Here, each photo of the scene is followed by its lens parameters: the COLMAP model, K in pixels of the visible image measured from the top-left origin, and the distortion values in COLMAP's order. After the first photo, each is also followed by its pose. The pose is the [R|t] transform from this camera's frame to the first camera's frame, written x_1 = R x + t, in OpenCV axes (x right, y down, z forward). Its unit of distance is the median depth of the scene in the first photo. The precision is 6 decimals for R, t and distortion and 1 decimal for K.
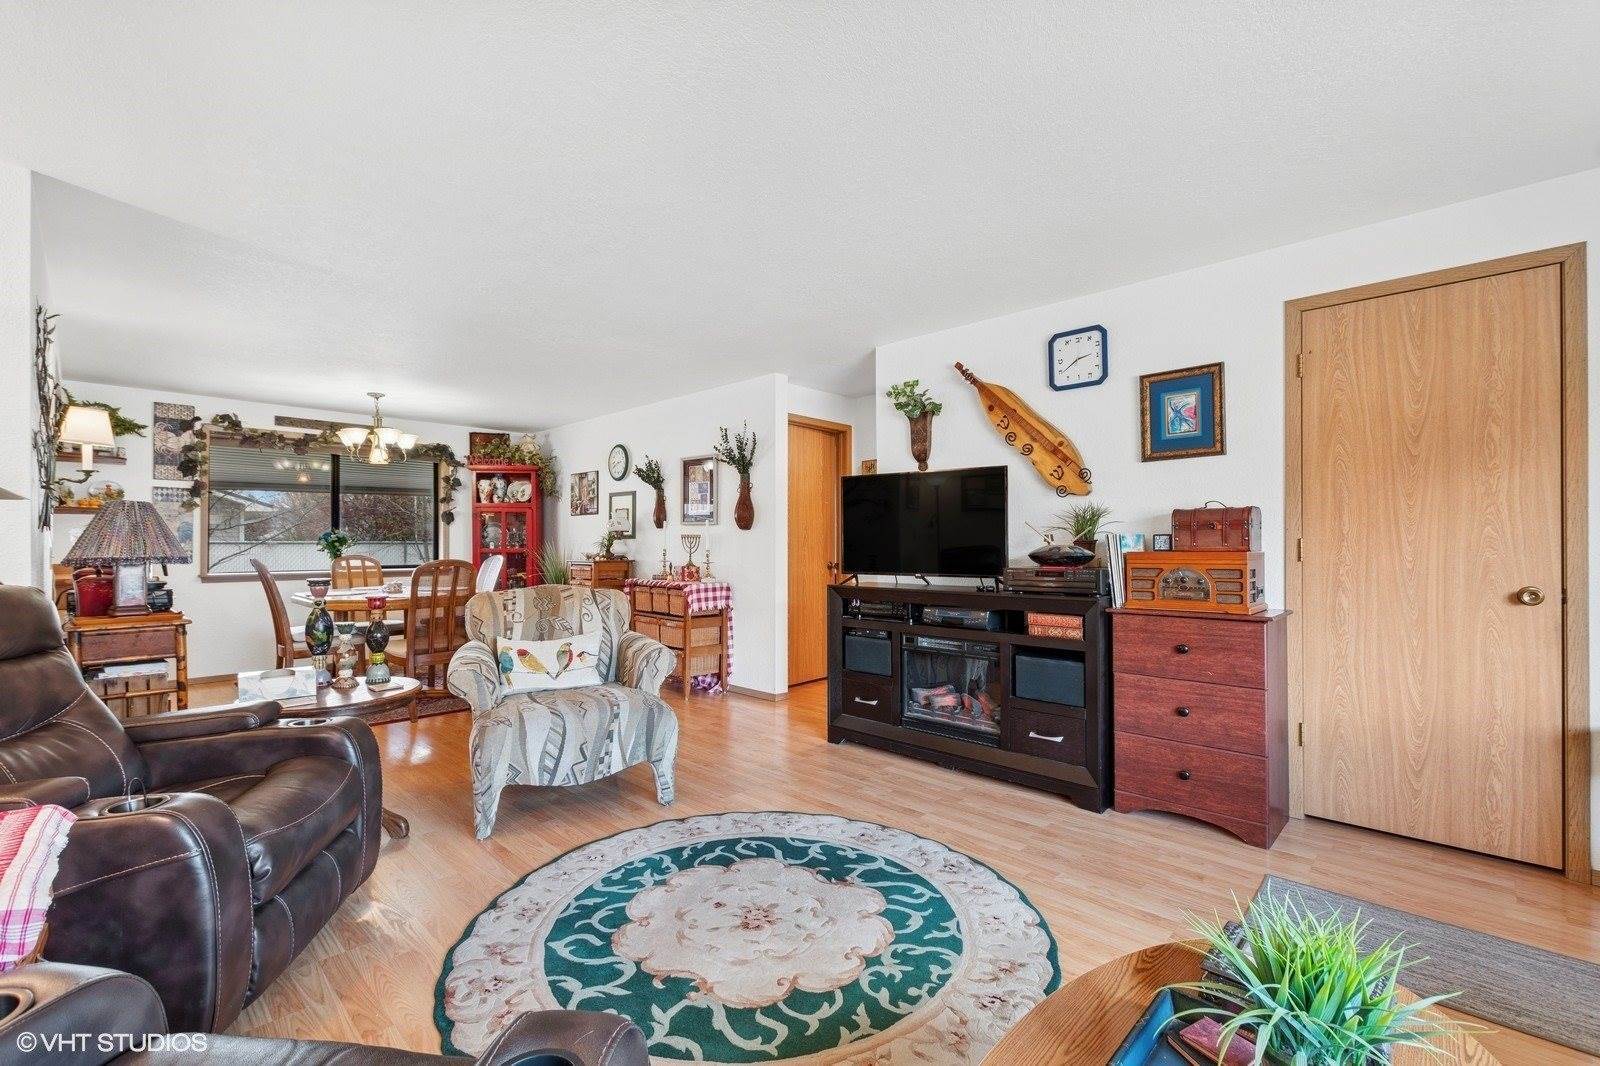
lens RADIAL K [[695.6, 0, 795.3], [0, 695.6, 541.4], [0, 0, 1]] dist [0.002719, 0.000218]
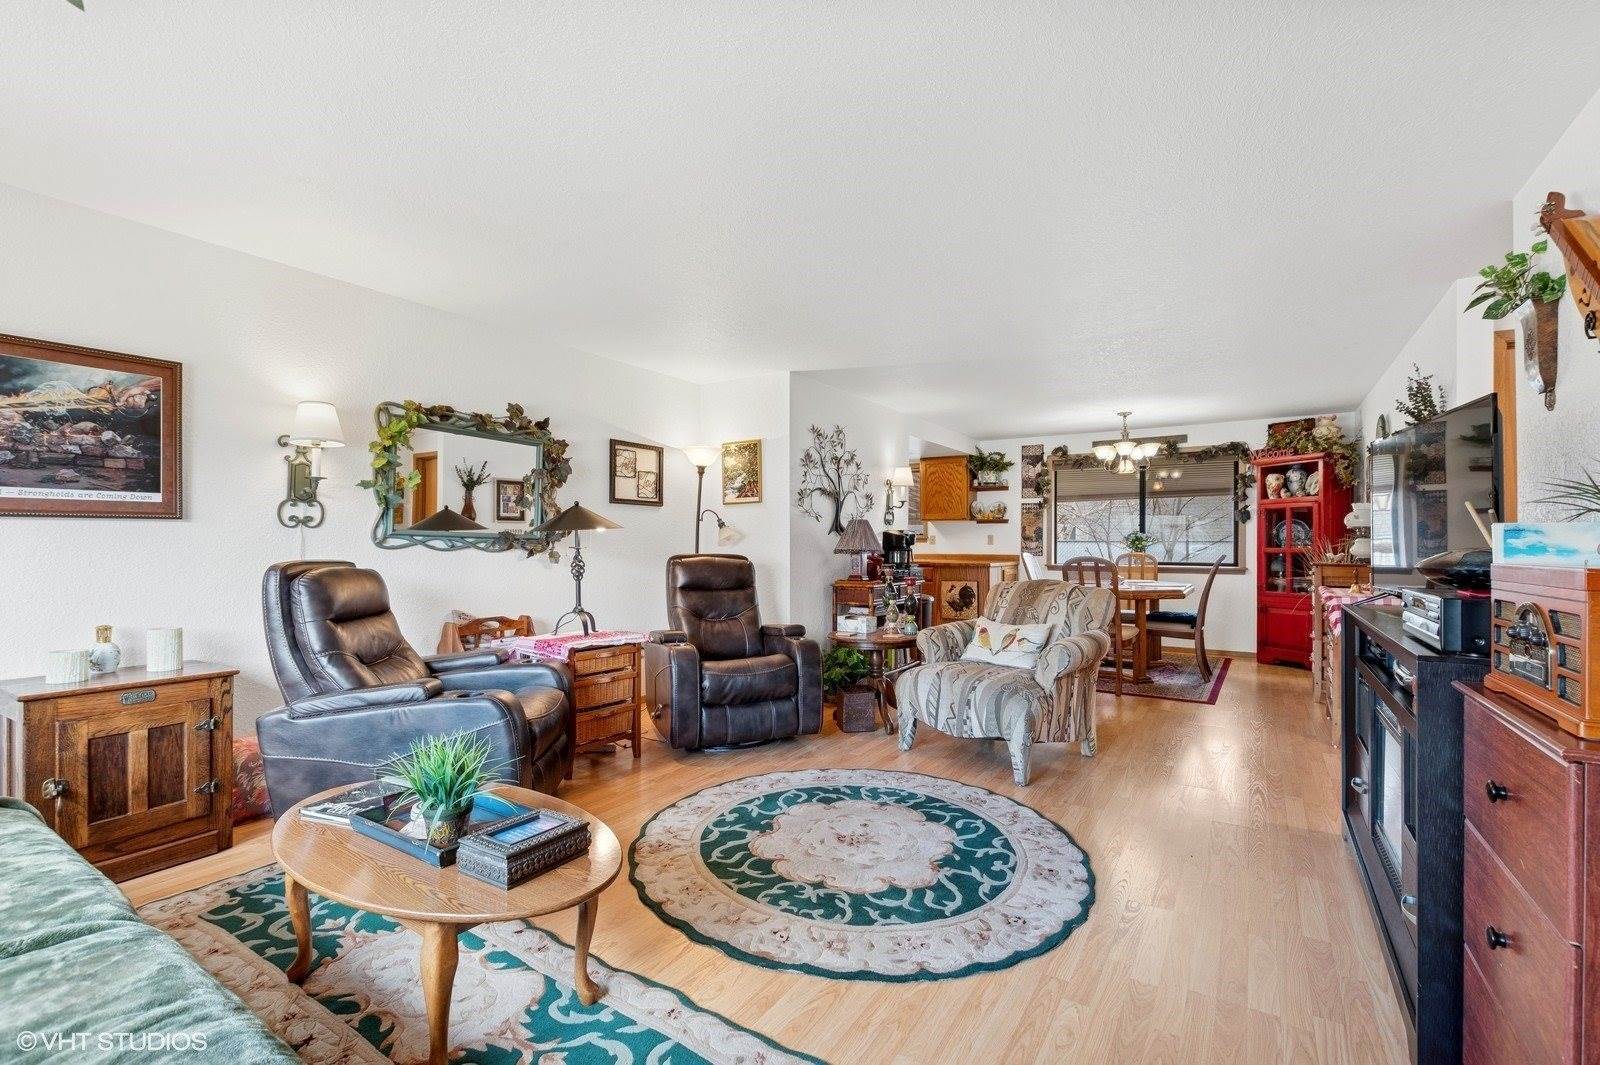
lens RADIAL K [[695.6, 0, 795.3], [0, 695.6, 540.9], [0, 0, 1]] dist [0.002719, 0.000218]
pose [[0.198909, 0.000396, -0.980018, 0.465177], [0.002320, 0.999997, 0.000875, -0.001648], [0.980015, -0.002447, 0.198908, 0.256741]]
